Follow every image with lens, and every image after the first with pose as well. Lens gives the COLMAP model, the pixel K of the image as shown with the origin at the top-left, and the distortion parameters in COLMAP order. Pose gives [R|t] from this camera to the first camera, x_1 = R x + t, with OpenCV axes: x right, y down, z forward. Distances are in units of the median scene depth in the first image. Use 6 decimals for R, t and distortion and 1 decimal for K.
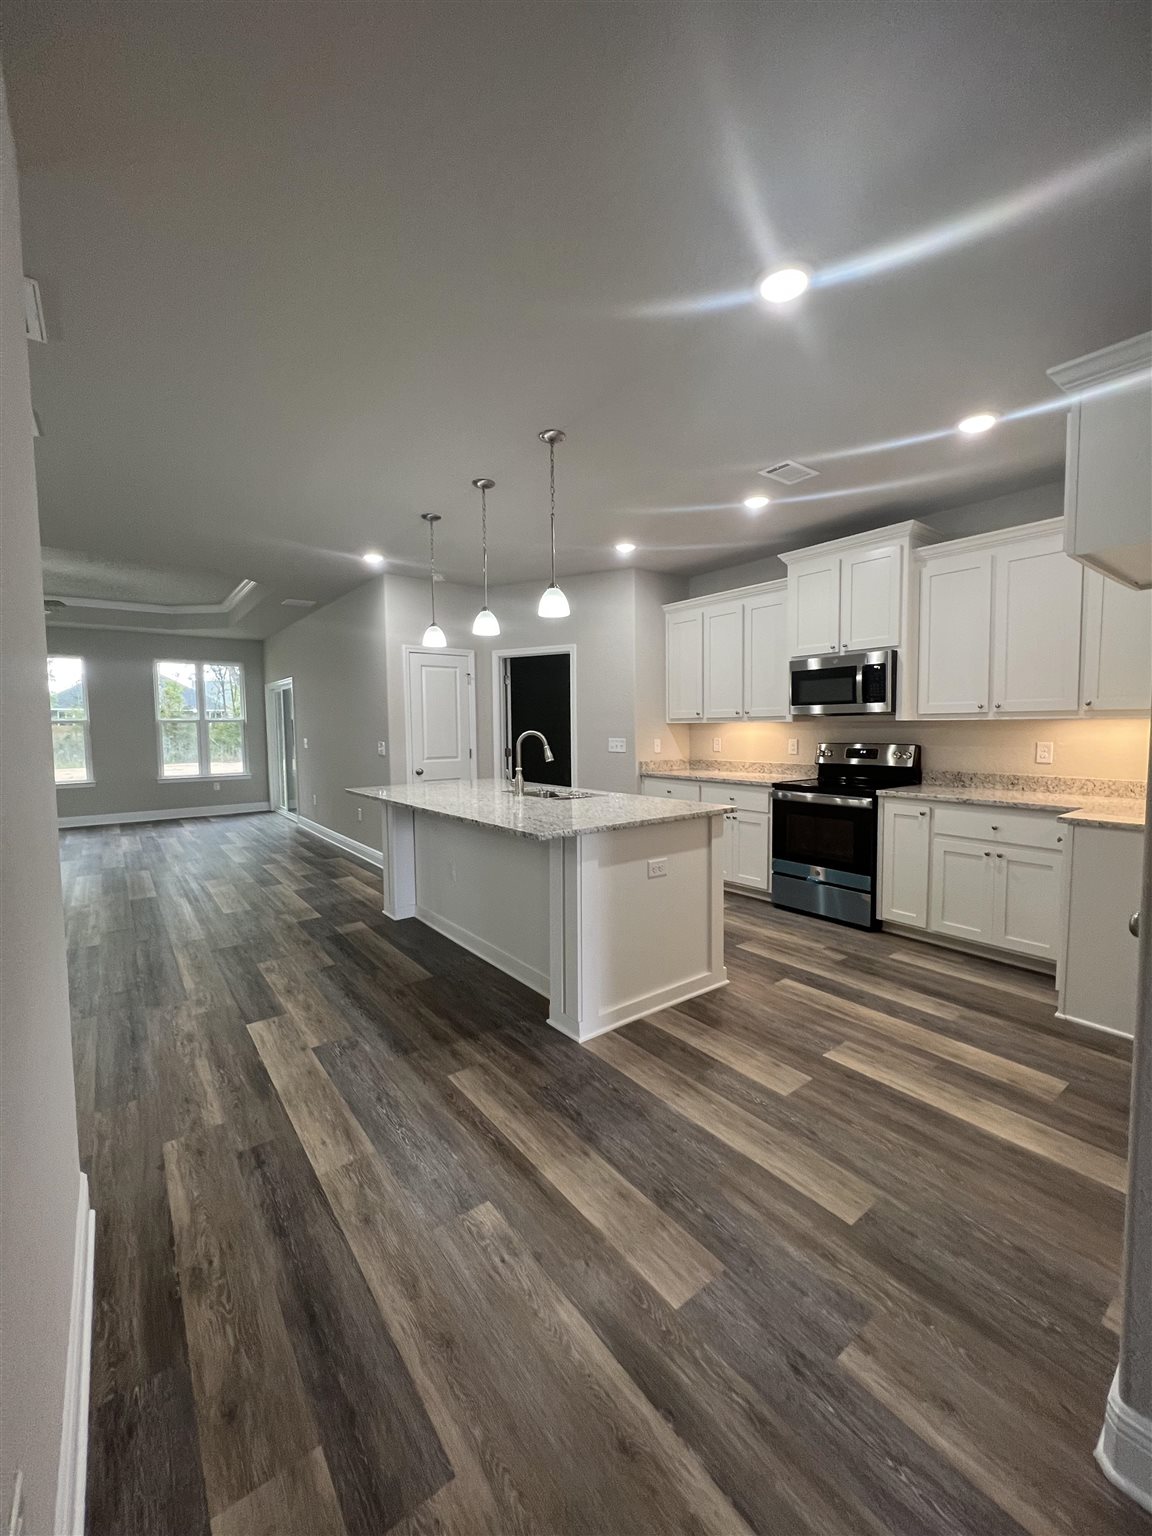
lens RADIAL K [[603.3, 0, 576.0], [0, 603.3, 768.0], [0, 0, 1]] dist [0.019890, 0.000038]
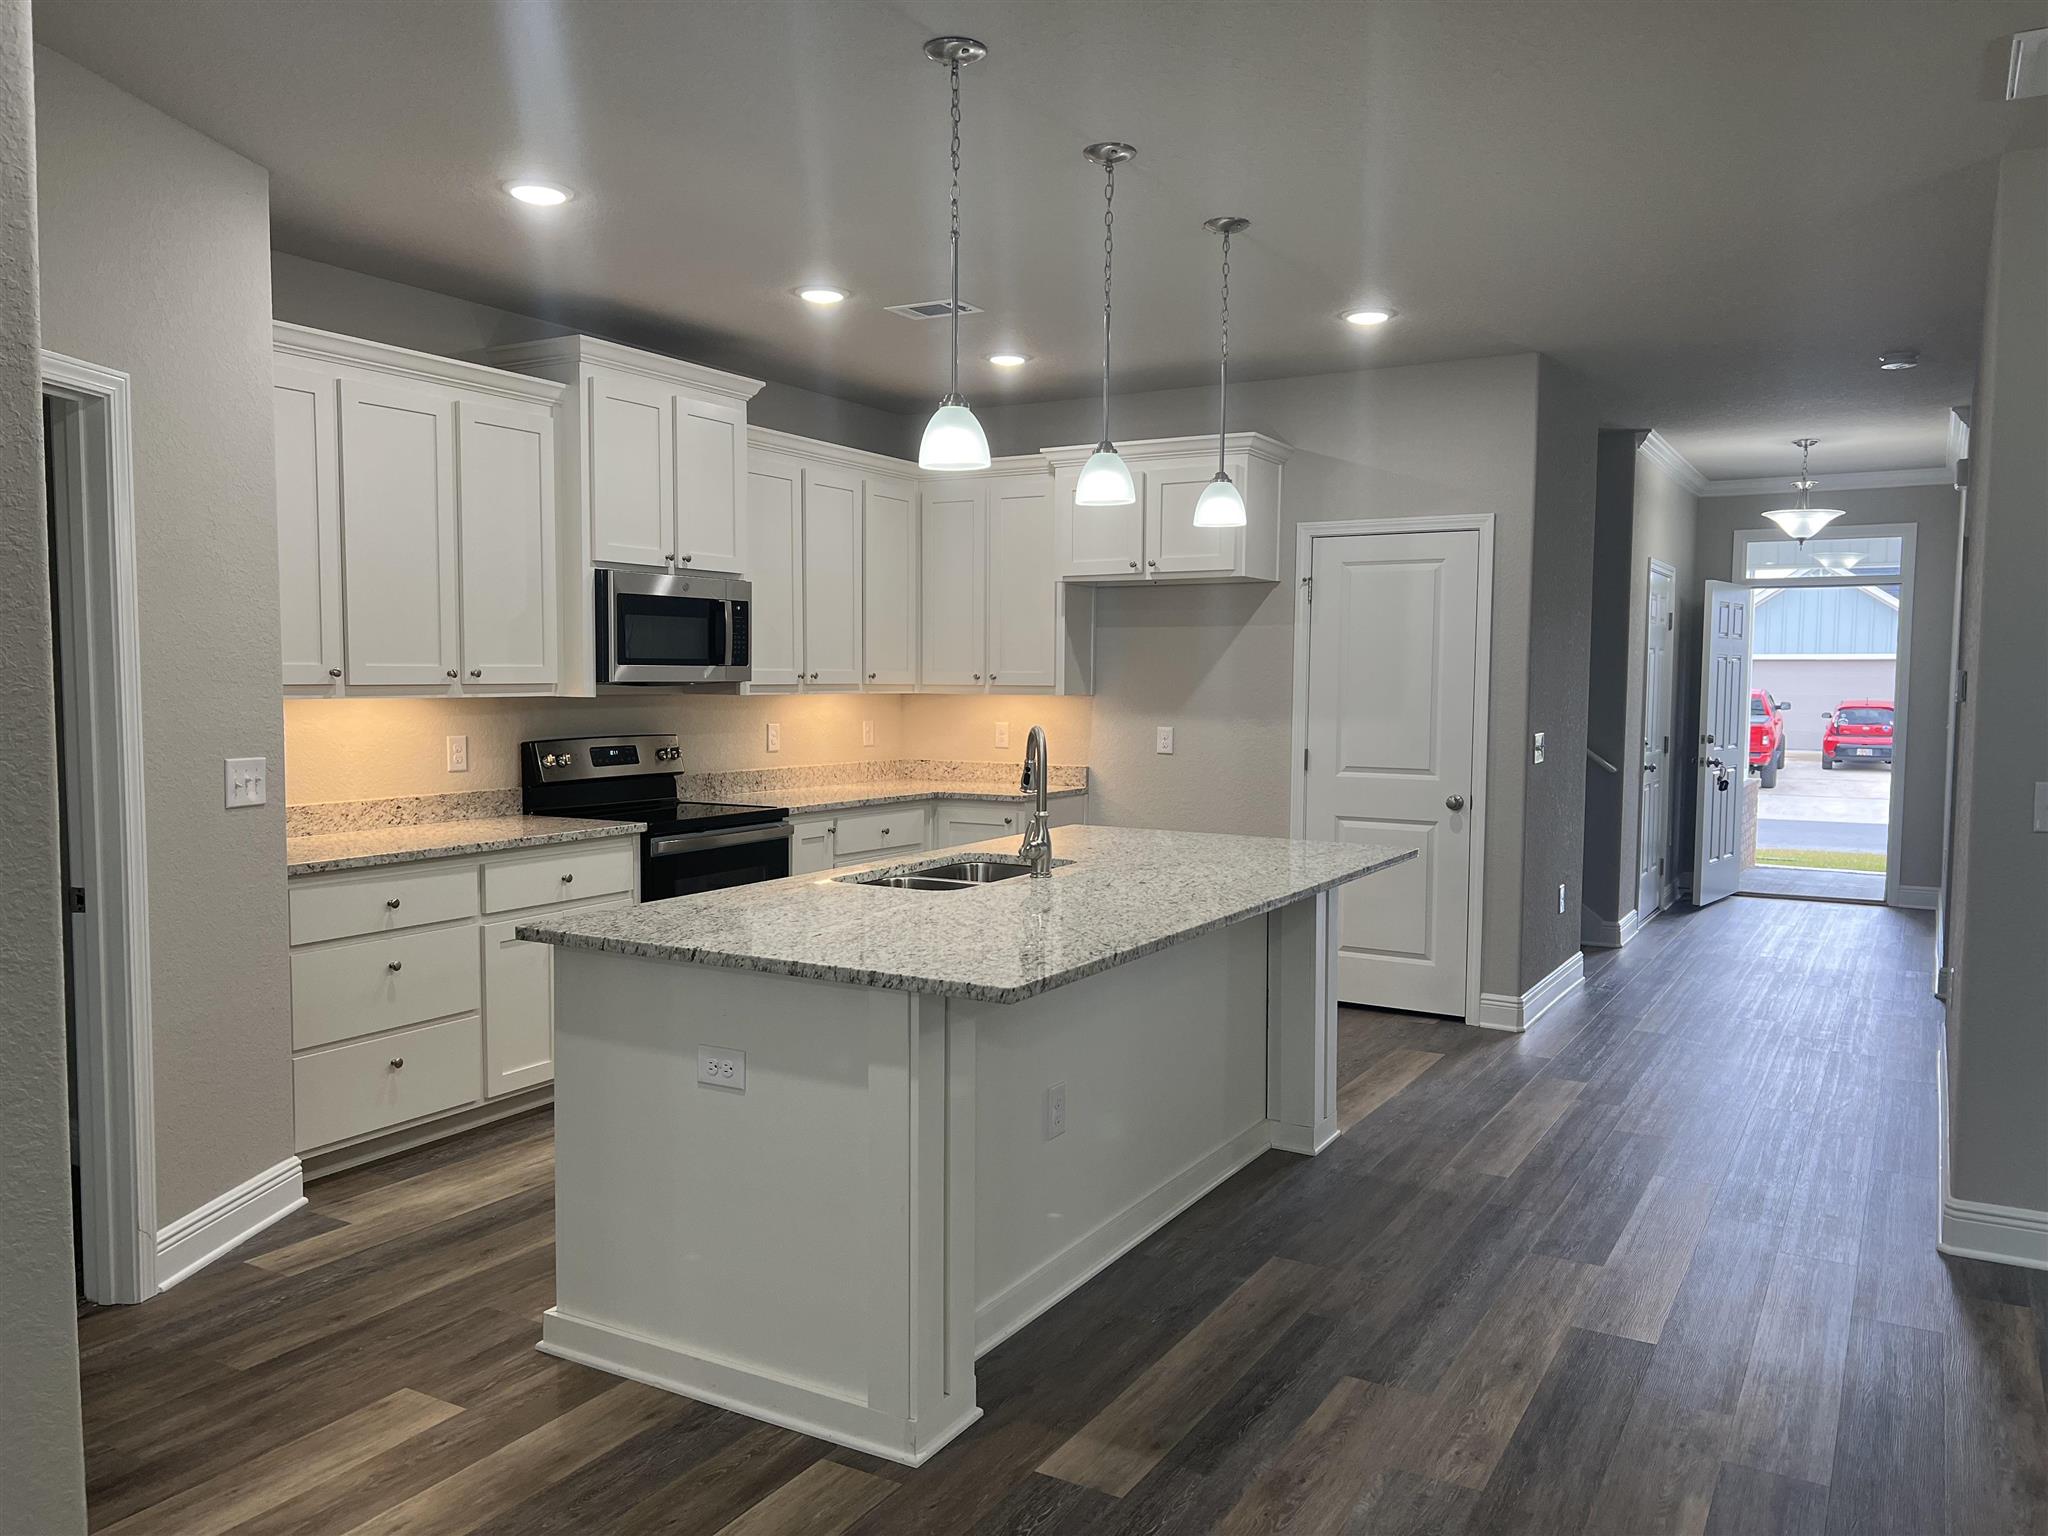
lens RADIAL K [[1589.7, 0, 1024.0], [0, 1589.7, 768.0], [0, 0, 1]] dist [-0.007969, -0.004181]
pose [[-0.381649, -0.038457, 0.923507, -1.207770], [0.077823, 0.994249, 0.073564, -0.112995], [-0.921025, 0.099946, -0.376461, 1.541158]]
